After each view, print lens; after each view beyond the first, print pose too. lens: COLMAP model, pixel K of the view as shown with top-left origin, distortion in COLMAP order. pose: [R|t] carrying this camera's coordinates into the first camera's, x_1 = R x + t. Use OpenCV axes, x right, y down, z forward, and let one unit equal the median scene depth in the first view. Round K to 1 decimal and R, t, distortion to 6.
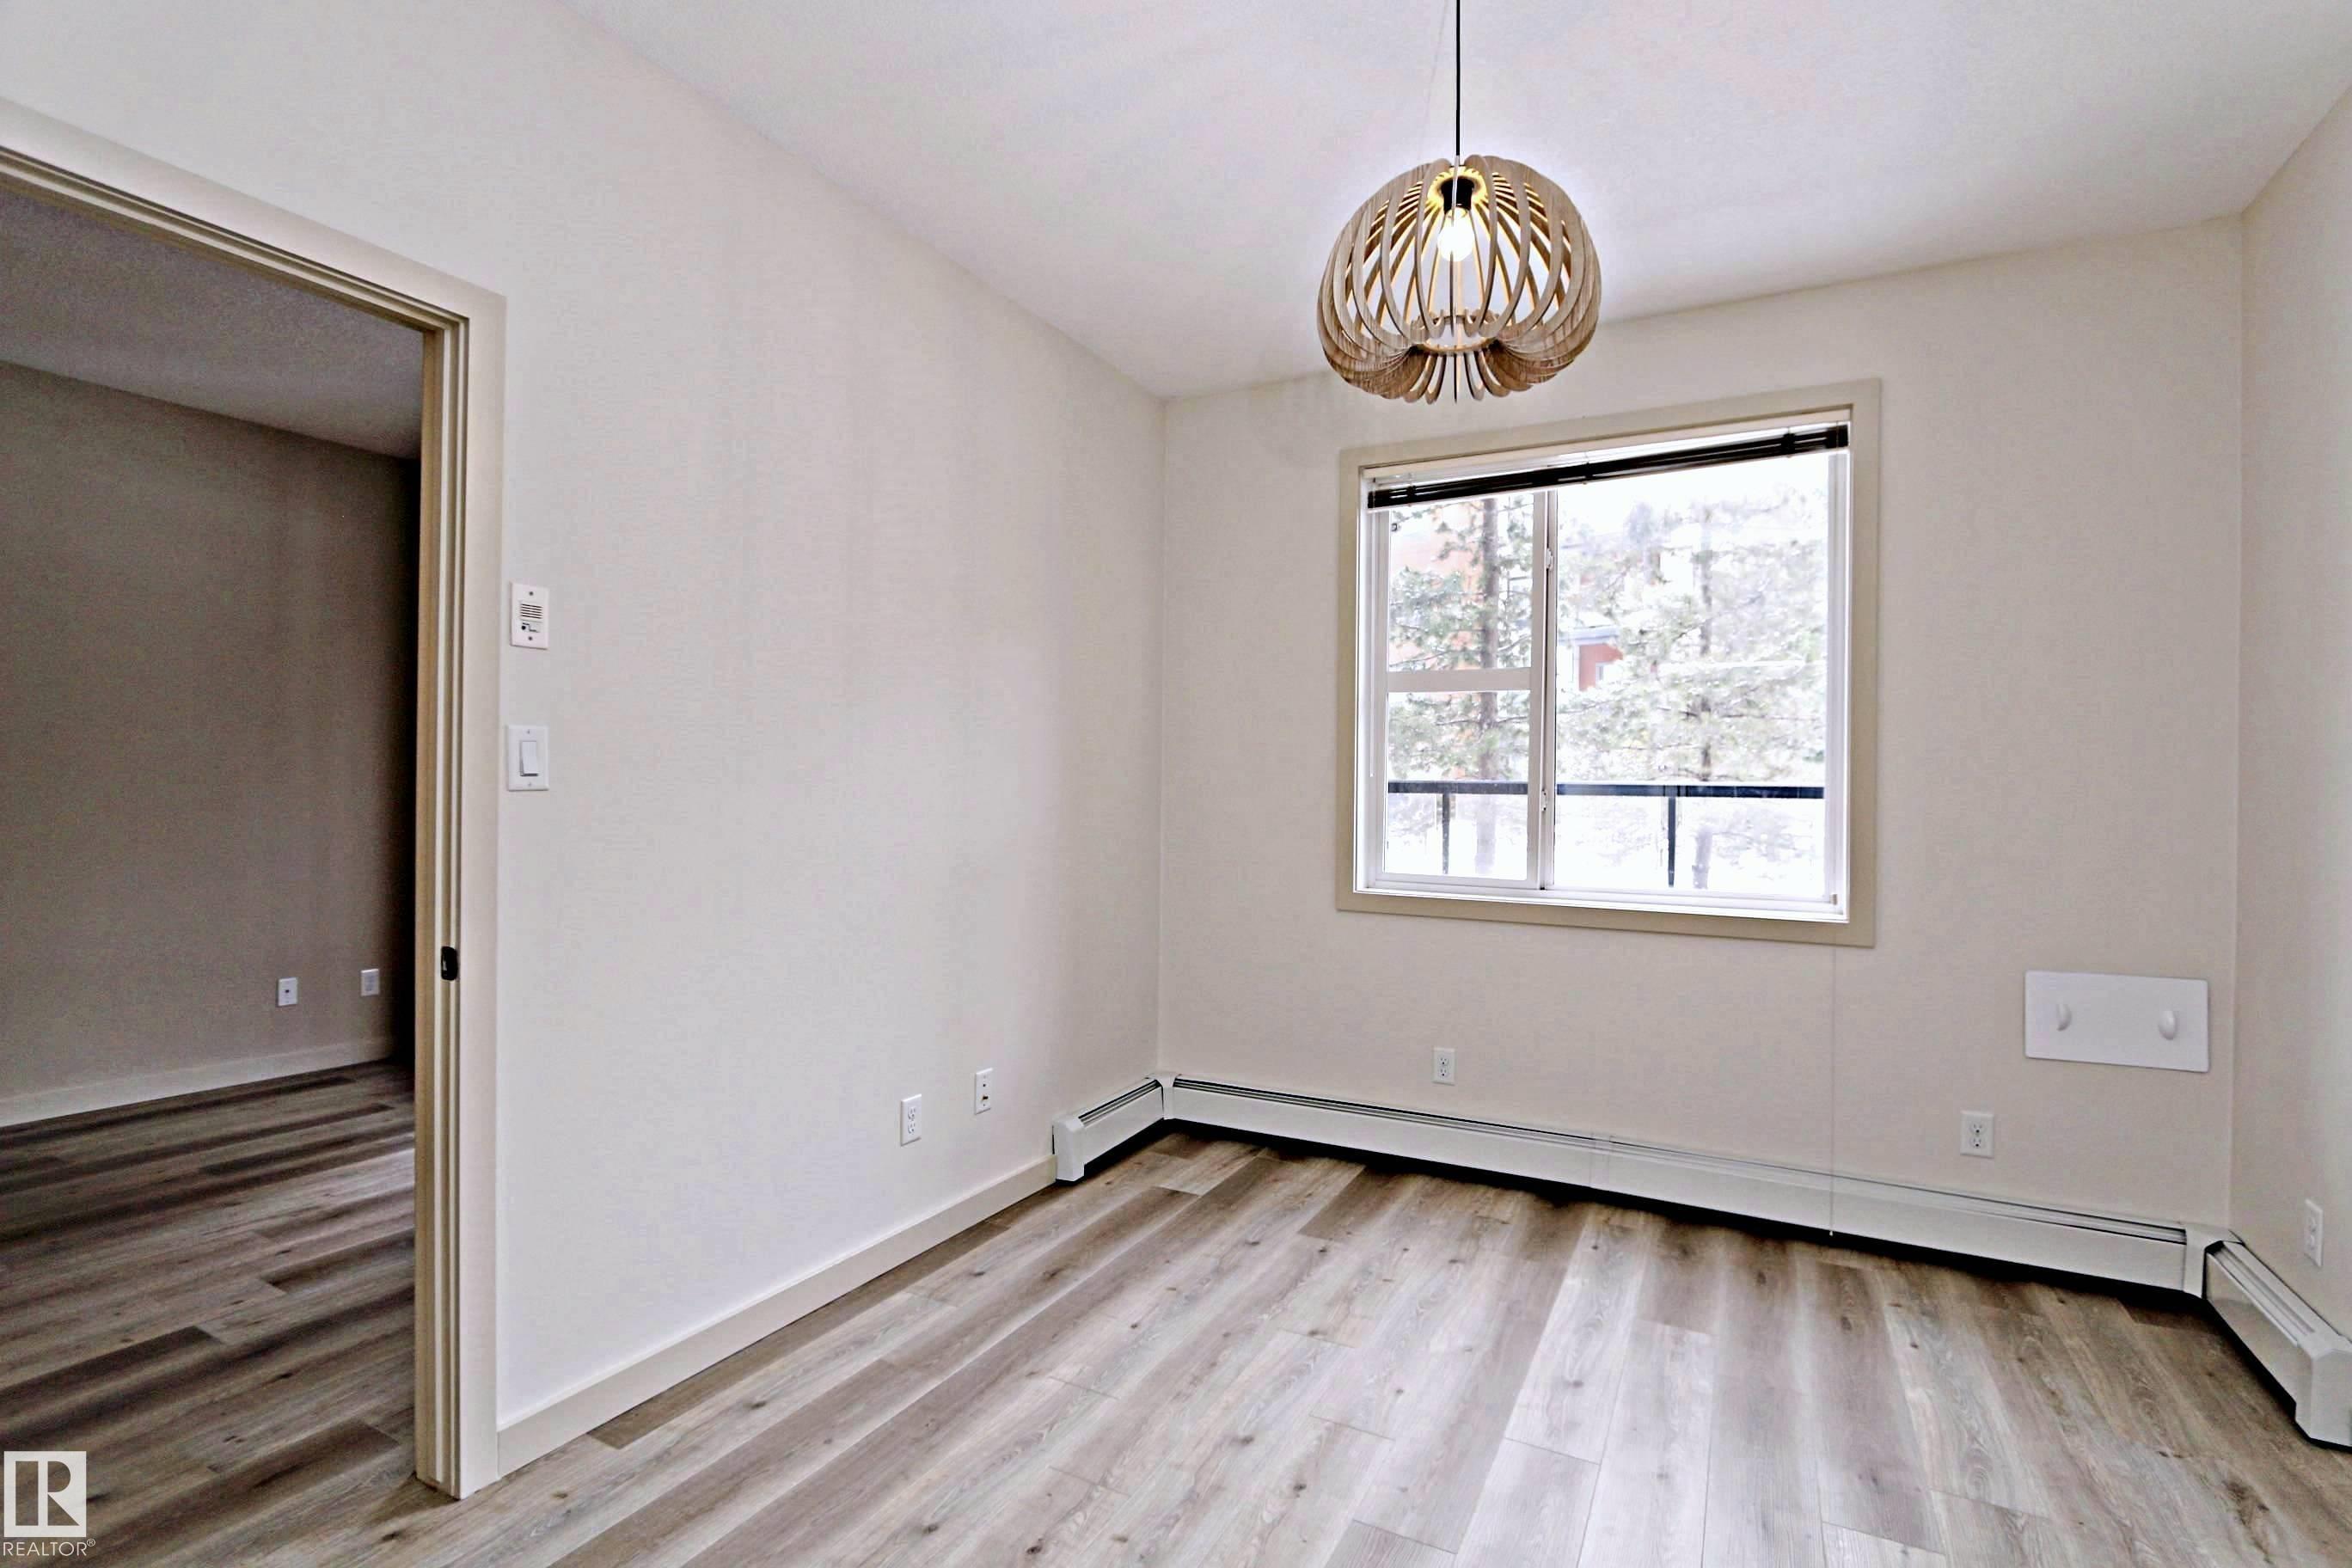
lens RADIAL K [[1088.0, 0, 1175.1], [0, 1088.0, 776.5], [0, 0, 1]] dist [-0.004087, -0.001525]
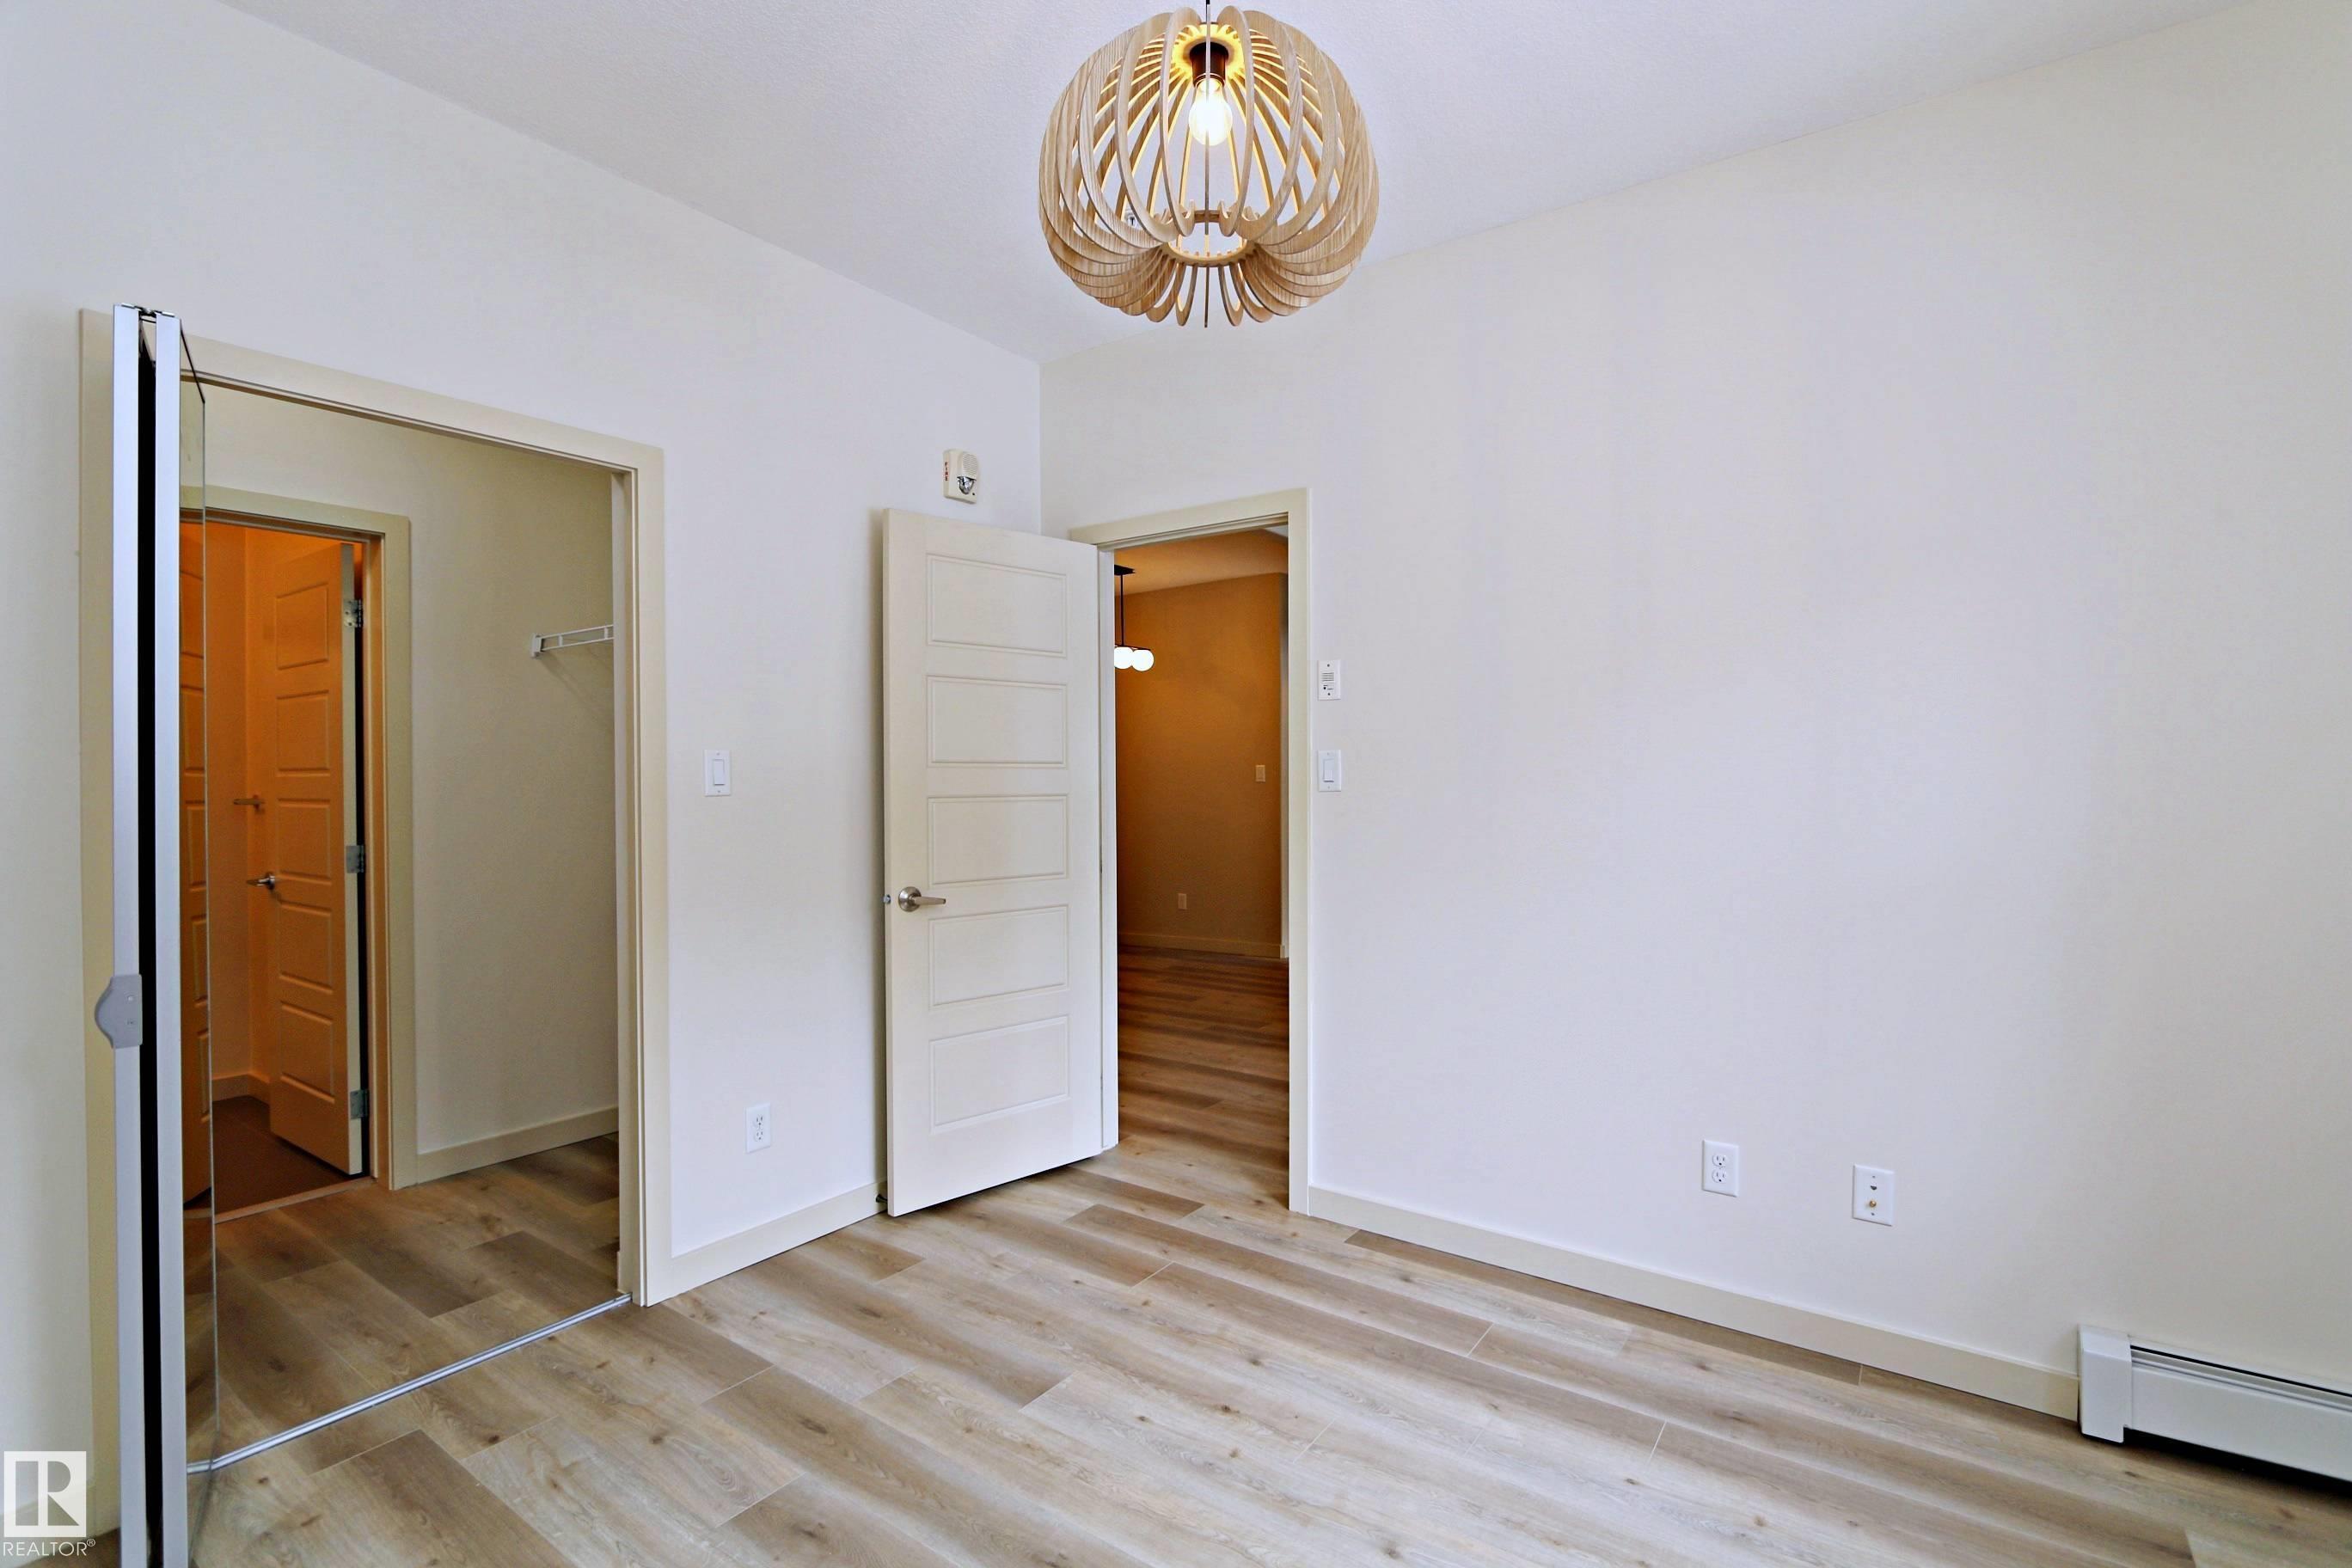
lens RADIAL K [[1088.0, 0, 1191.0], [0, 1088.0, 784.1], [0, 0, 1]] dist [-0.004087, -0.001525]
pose [[-0.136044, -0.004347, -0.990693, 0.807786], [0.017732, 0.999820, -0.006822, 0.007186], [0.990544, -0.018495, -0.135942, 0.835886]]
